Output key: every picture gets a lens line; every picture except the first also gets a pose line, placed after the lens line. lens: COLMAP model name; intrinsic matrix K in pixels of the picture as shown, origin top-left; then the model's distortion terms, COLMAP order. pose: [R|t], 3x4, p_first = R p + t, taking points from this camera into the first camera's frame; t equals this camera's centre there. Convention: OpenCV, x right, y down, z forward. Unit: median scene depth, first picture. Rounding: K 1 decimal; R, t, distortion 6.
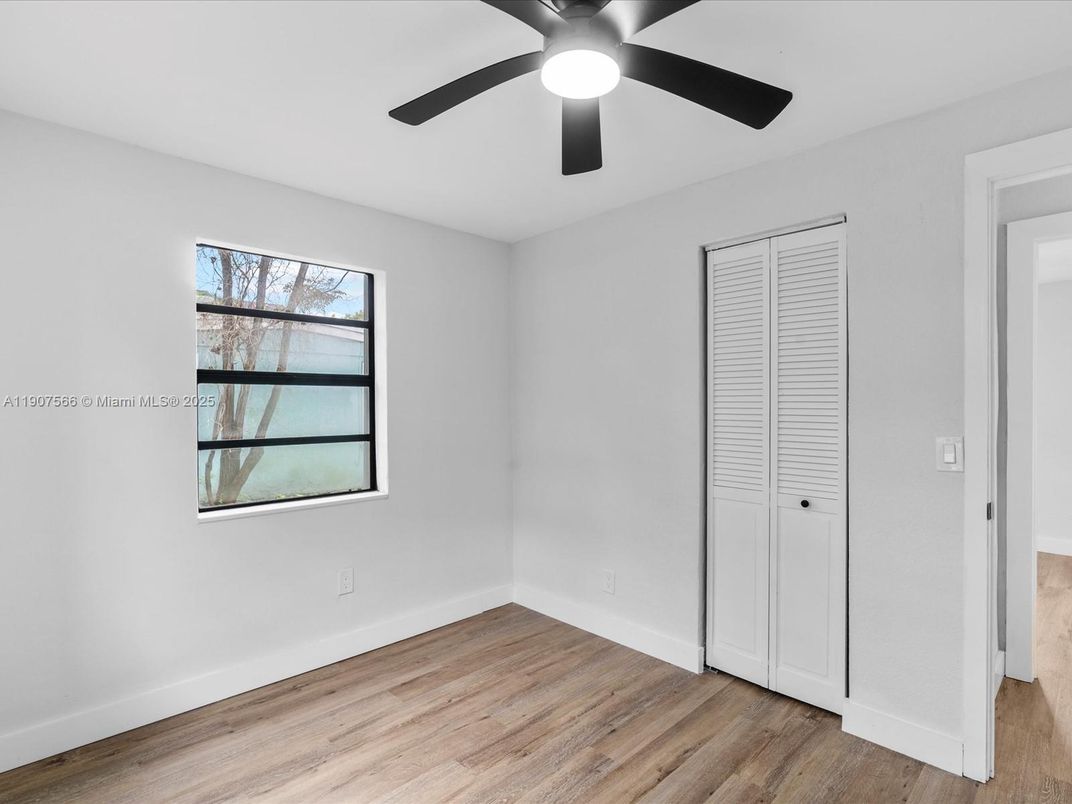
lens RADIAL K [[550.3, 0, 519.1], [0, 550.3, 405.0], [0, 0, 1]] dist [-0.002397, 0.001593]
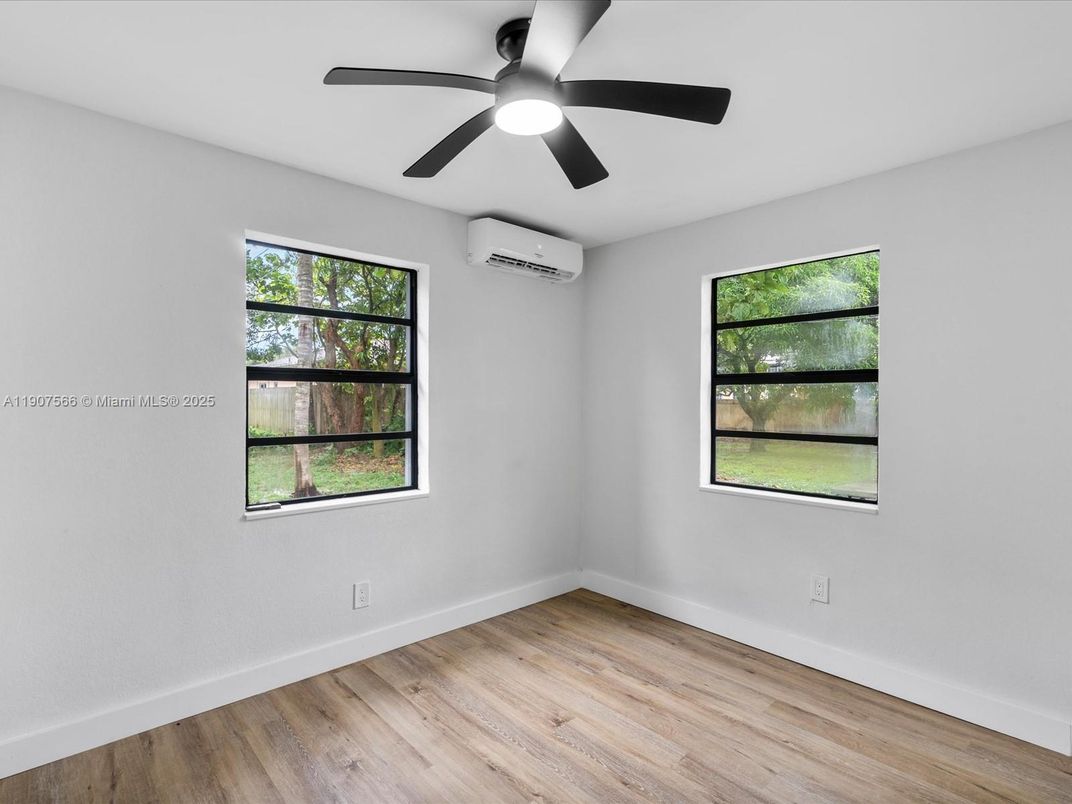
lens RADIAL K [[550.3, 0, 536.2], [0, 550.3, 398.8], [0, 0, 1]] dist [-0.002397, 0.001593]
pose [[-0.011144, -0.002646, -0.999934, 0.769450], [-0.006734, 0.999974, -0.002571, -0.001661], [0.999915, 0.006705, -0.011162, 0.622819]]
